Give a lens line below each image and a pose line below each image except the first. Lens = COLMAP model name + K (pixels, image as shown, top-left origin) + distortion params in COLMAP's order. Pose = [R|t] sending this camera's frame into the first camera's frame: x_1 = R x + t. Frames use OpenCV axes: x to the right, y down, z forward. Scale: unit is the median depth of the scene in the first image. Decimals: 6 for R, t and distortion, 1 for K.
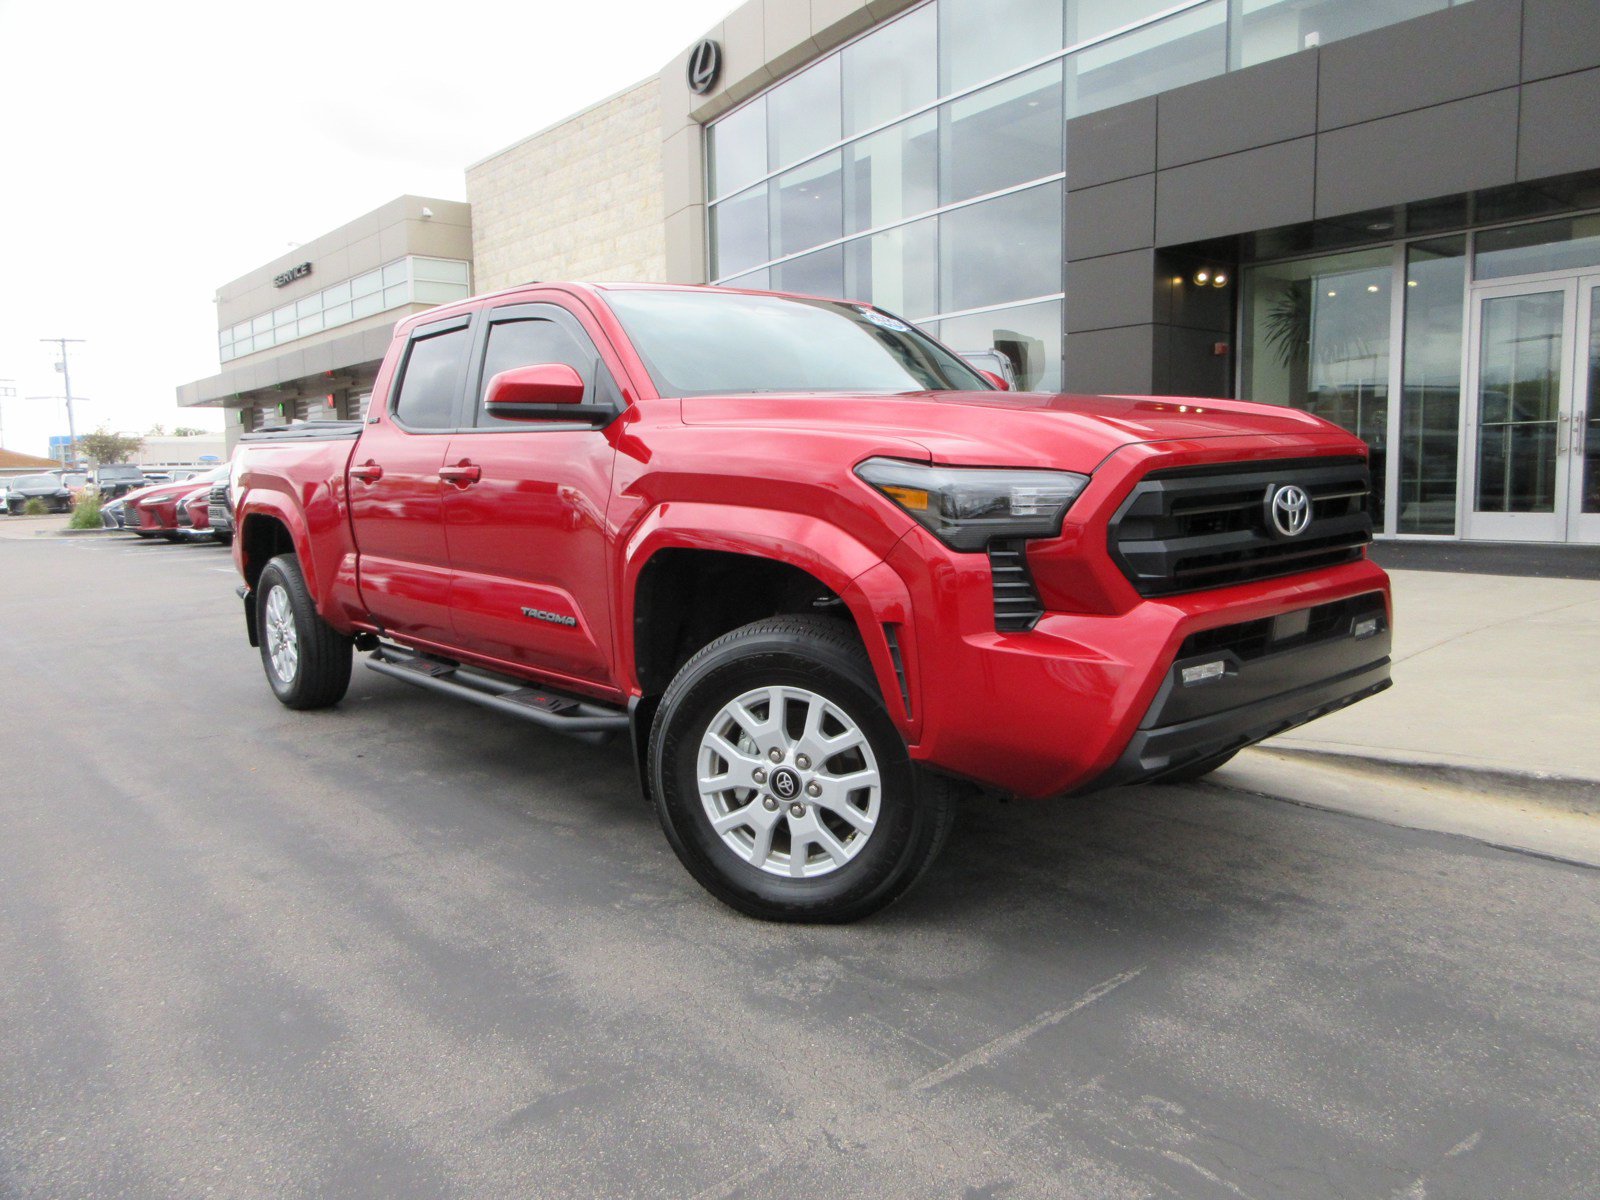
lens RADIAL K [[1185.6, 0, 803.1], [0, 1185.6, 595.3], [0, 0, 1]] dist [-0.000873, 0.010847]
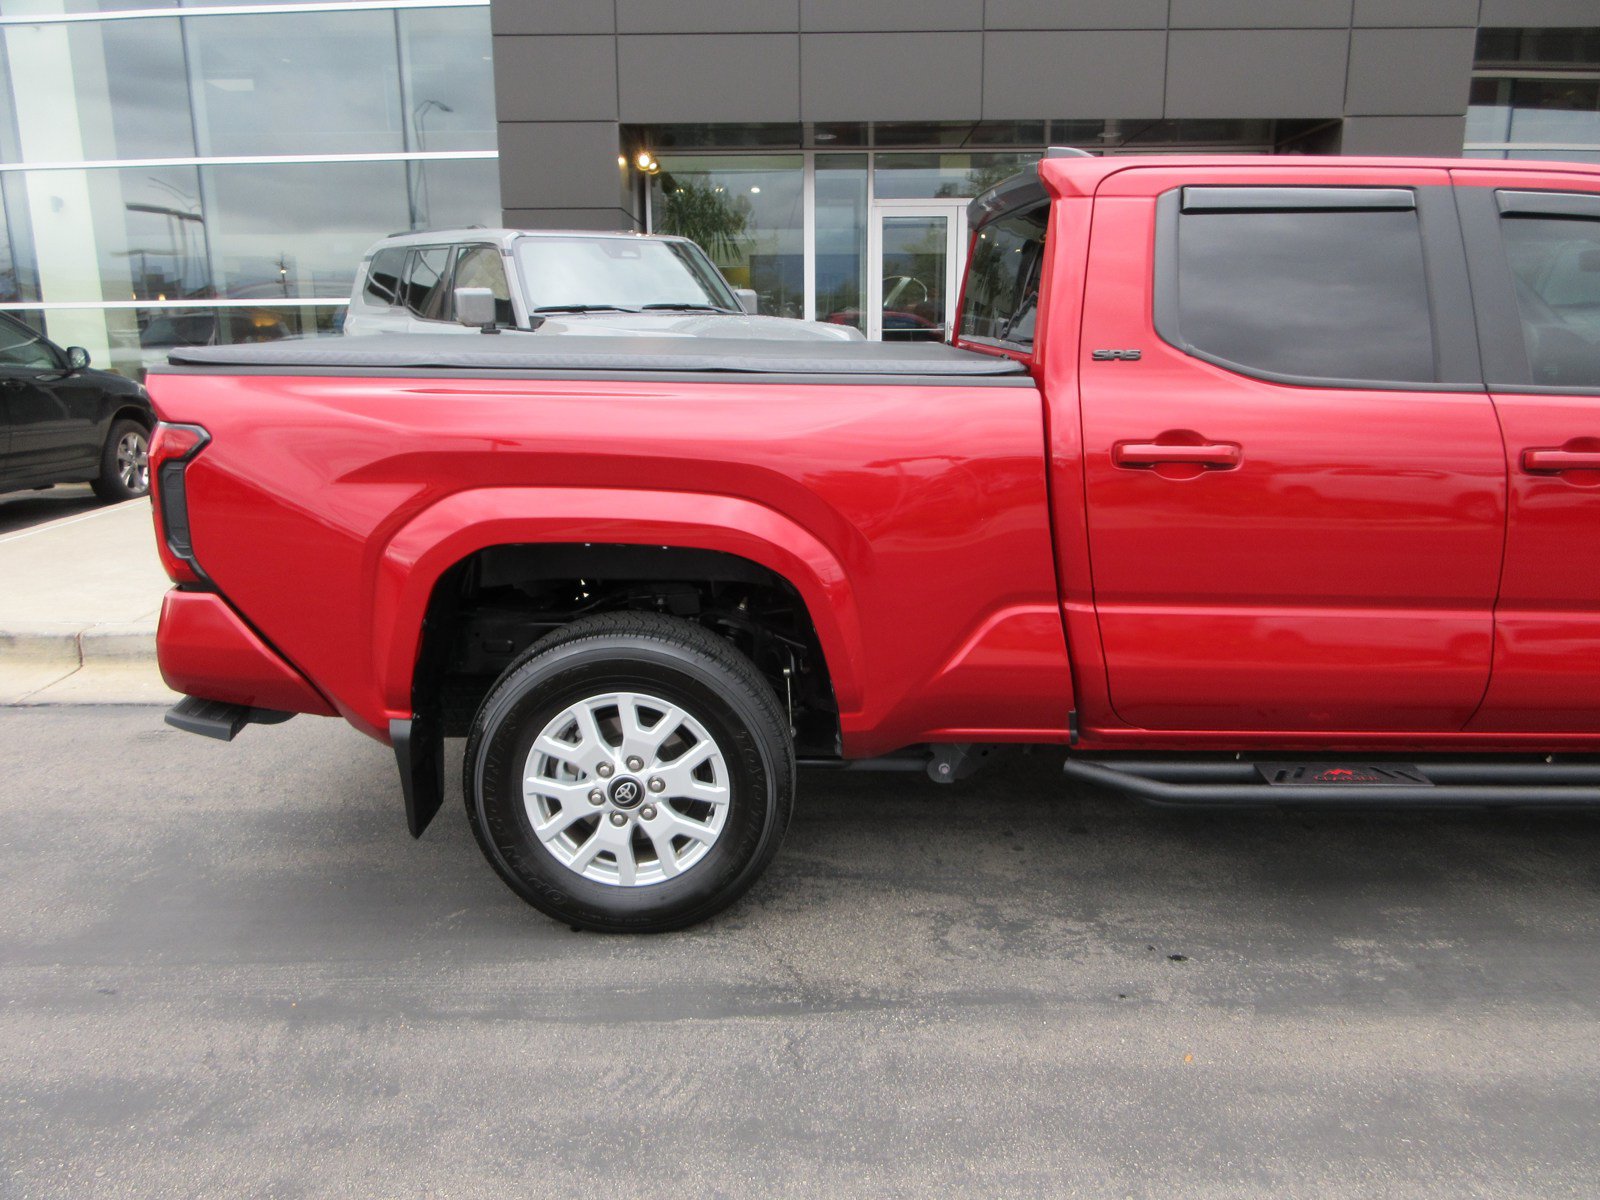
lens RADIAL K [[1185.6, 0, 803.1], [0, 1185.6, 595.3], [0, 0, 1]] dist [-0.000873, 0.010847]
pose [[0.647043, -0.145237, 0.748493, -0.342329], [0.068533, 0.988795, 0.132621, -0.047485], [-0.759367, -0.034516, 0.649746, 0.297135]]
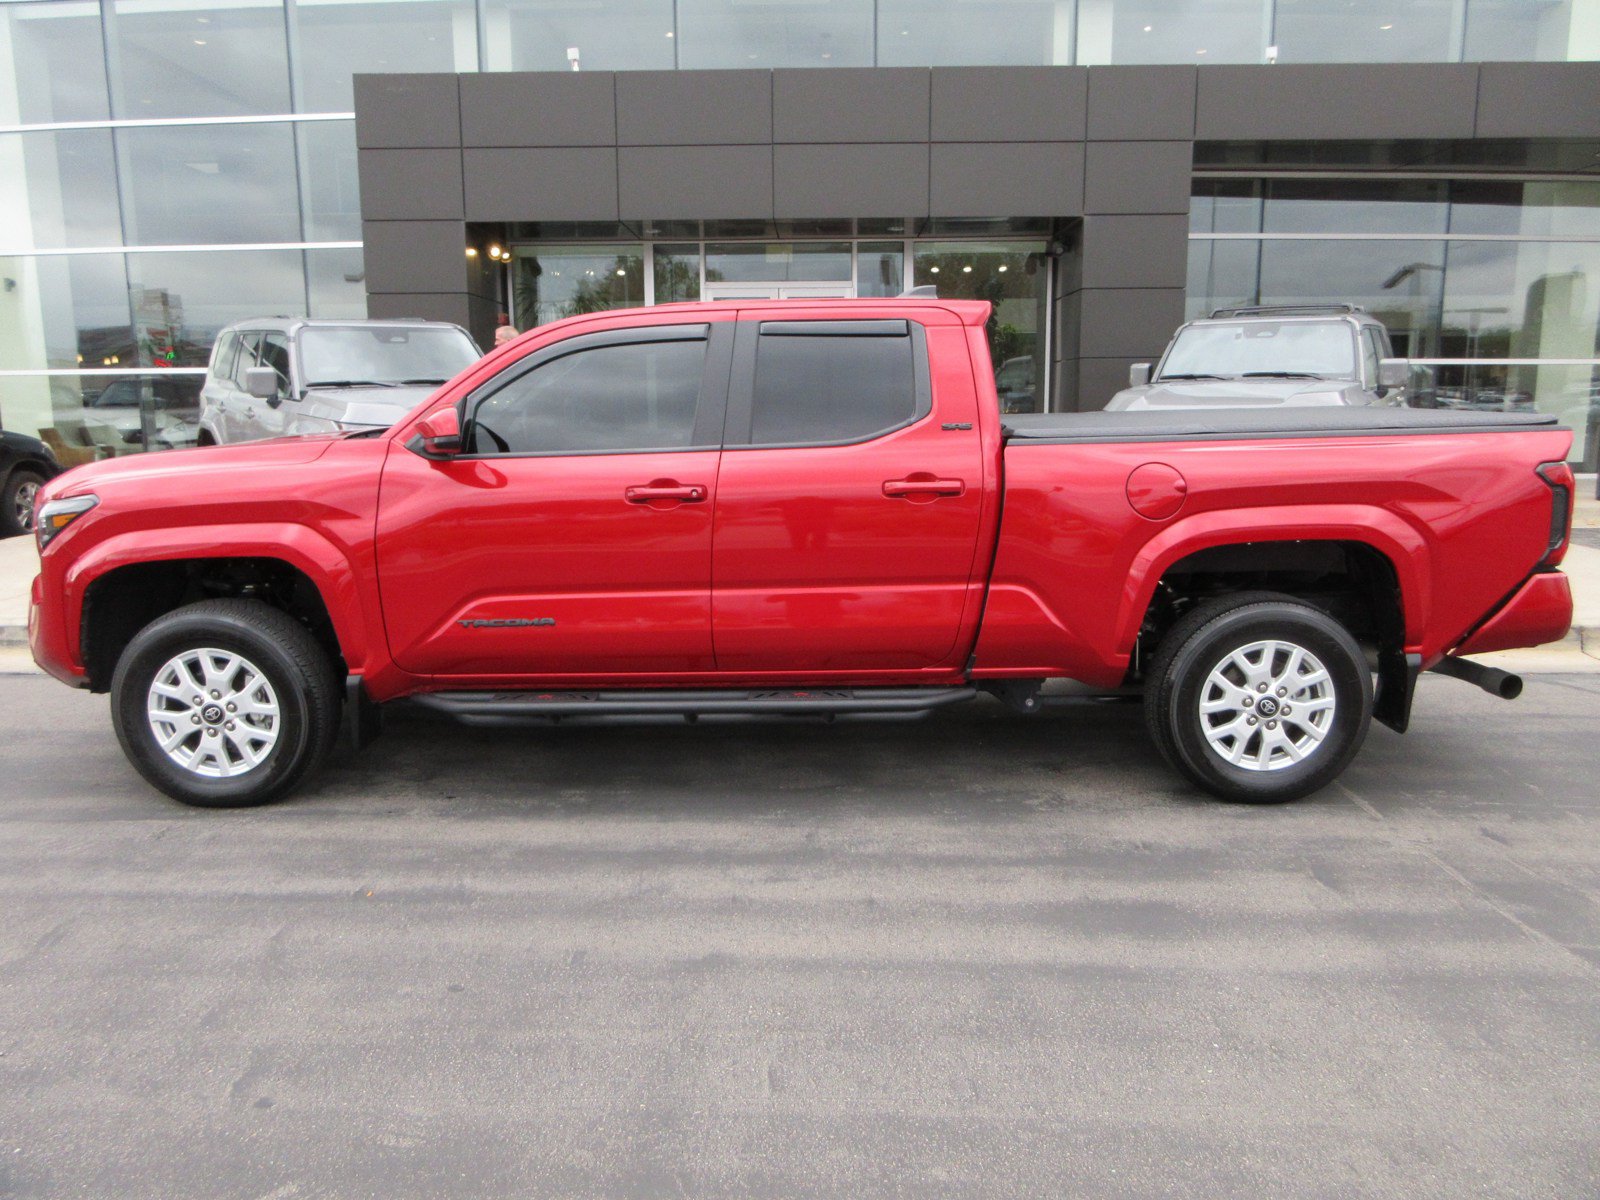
lens RADIAL K [[1183.1, 0, 803.2], [0, 1183.1, 595.5], [0, 0, 1]] dist [-0.002321, 0.015535]
pose [[0.658042, -0.109225, 0.745017, -0.330871], [0.067552, 0.993997, 0.086061, -0.030768], [-0.749945, -0.006304, 0.661470, 0.072396]]
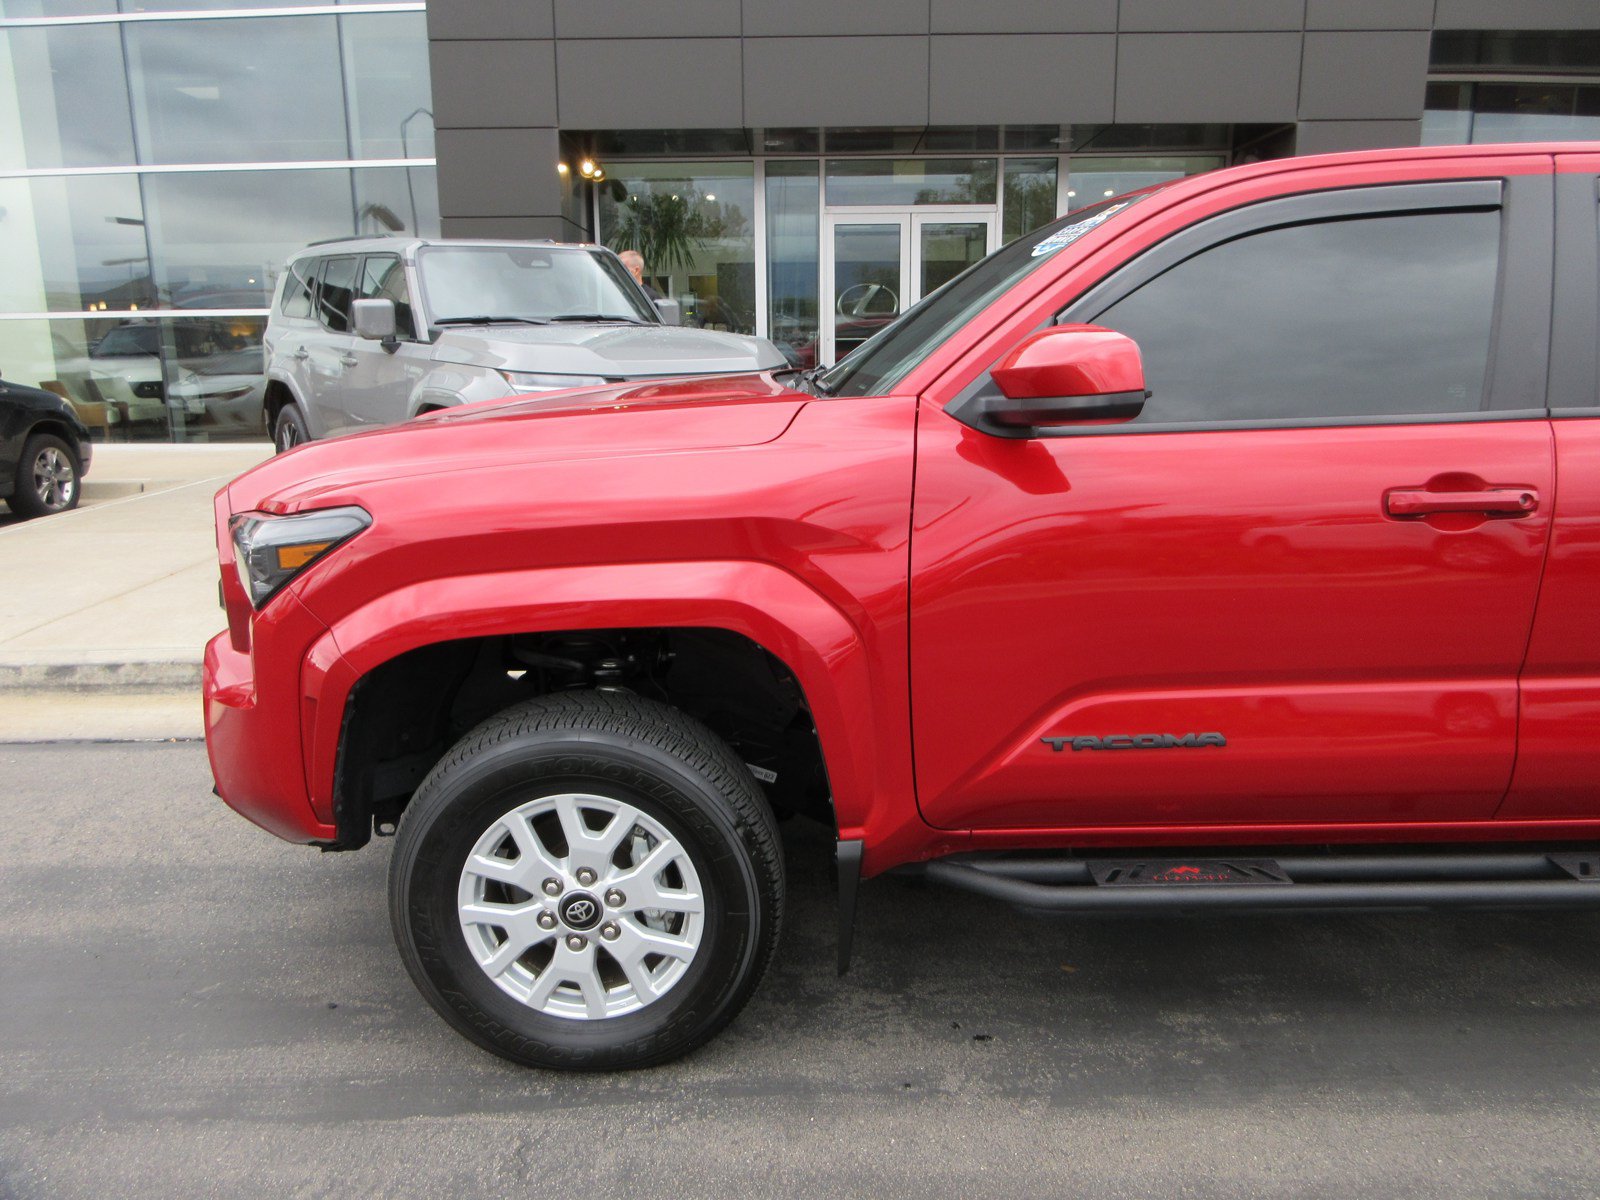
lens RADIAL K [[1184.4, 0, 804.2], [0, 1184.4, 594.3], [0, 0, 1]] dist [0.002962, 0.009293]
pose [[0.644117, -0.143540, 0.751339, -0.301788], [0.072267, 0.989261, 0.127040, -0.048772], [-0.761506, -0.027532, 0.647573, 0.280163]]
